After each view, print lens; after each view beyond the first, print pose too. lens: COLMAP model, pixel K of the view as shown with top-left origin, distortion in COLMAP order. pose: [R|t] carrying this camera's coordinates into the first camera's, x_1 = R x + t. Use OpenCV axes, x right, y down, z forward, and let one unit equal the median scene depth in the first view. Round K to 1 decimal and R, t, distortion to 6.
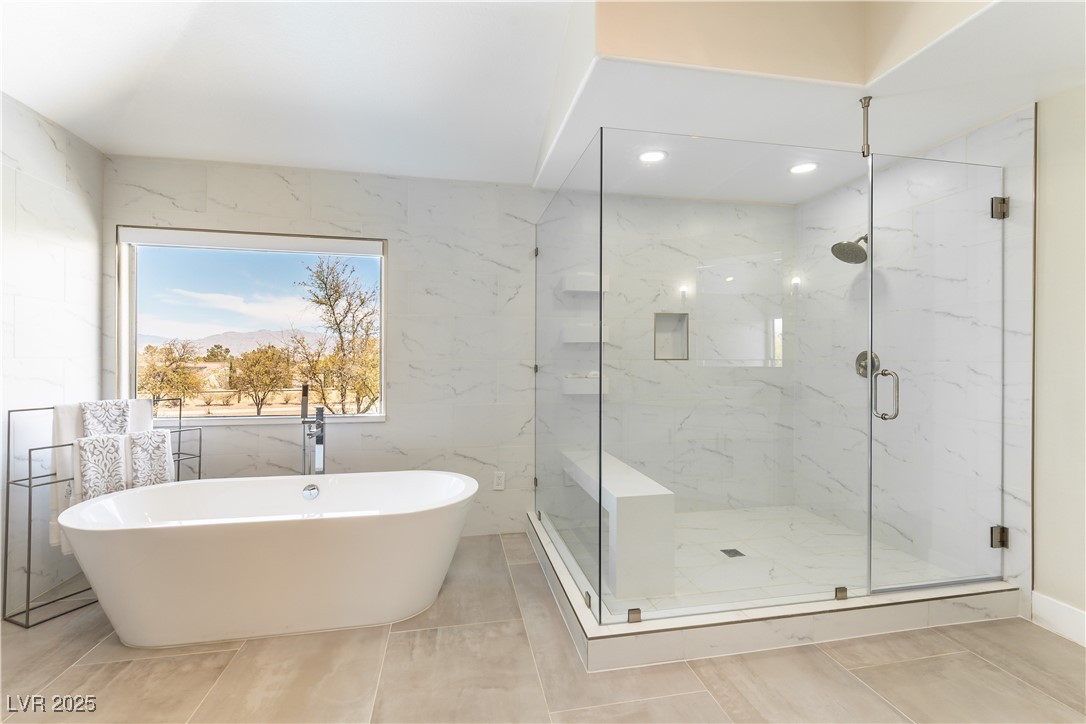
lens RADIAL K [[474.1, 0, 546.6], [0, 474.1, 360.4], [0, 0, 1]] dist [-0.000778, -0.000355]
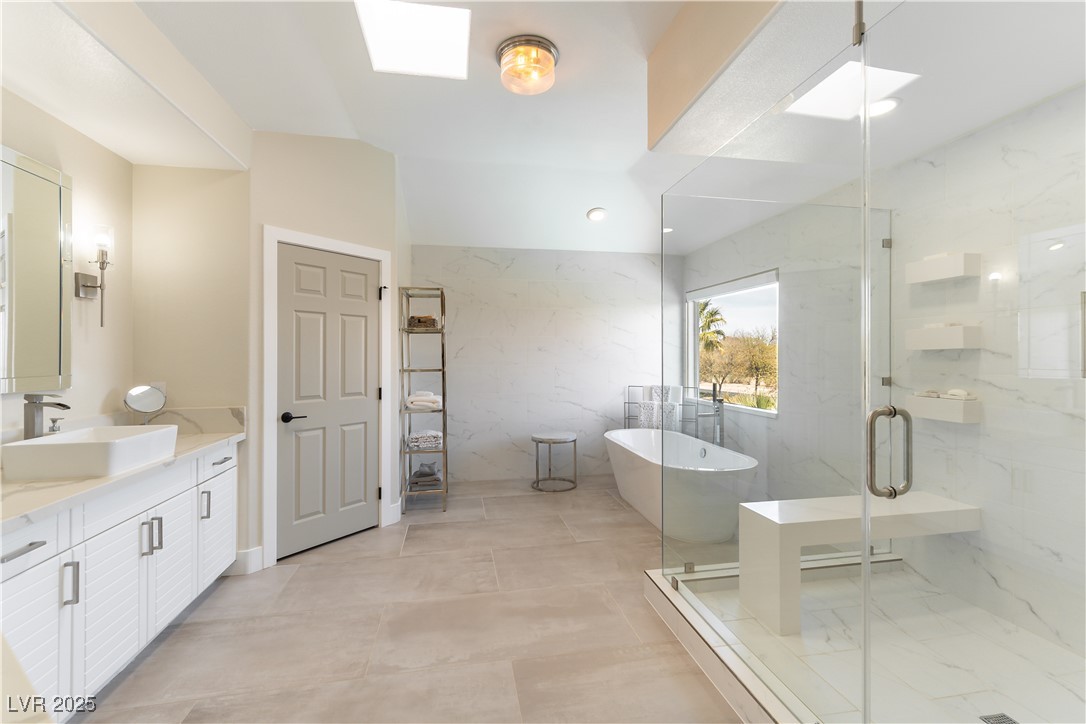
lens RADIAL K [[474.1, 0, 546.6], [0, 474.1, 360.4], [0, 0, 1]] dist [-0.000778, -0.000355]
pose [[-0.007529, 0.007491, -0.999944, 1.139670], [-0.001381, 0.999971, 0.007501, -0.036020], [0.999971, 0.001438, -0.007518, 0.549860]]
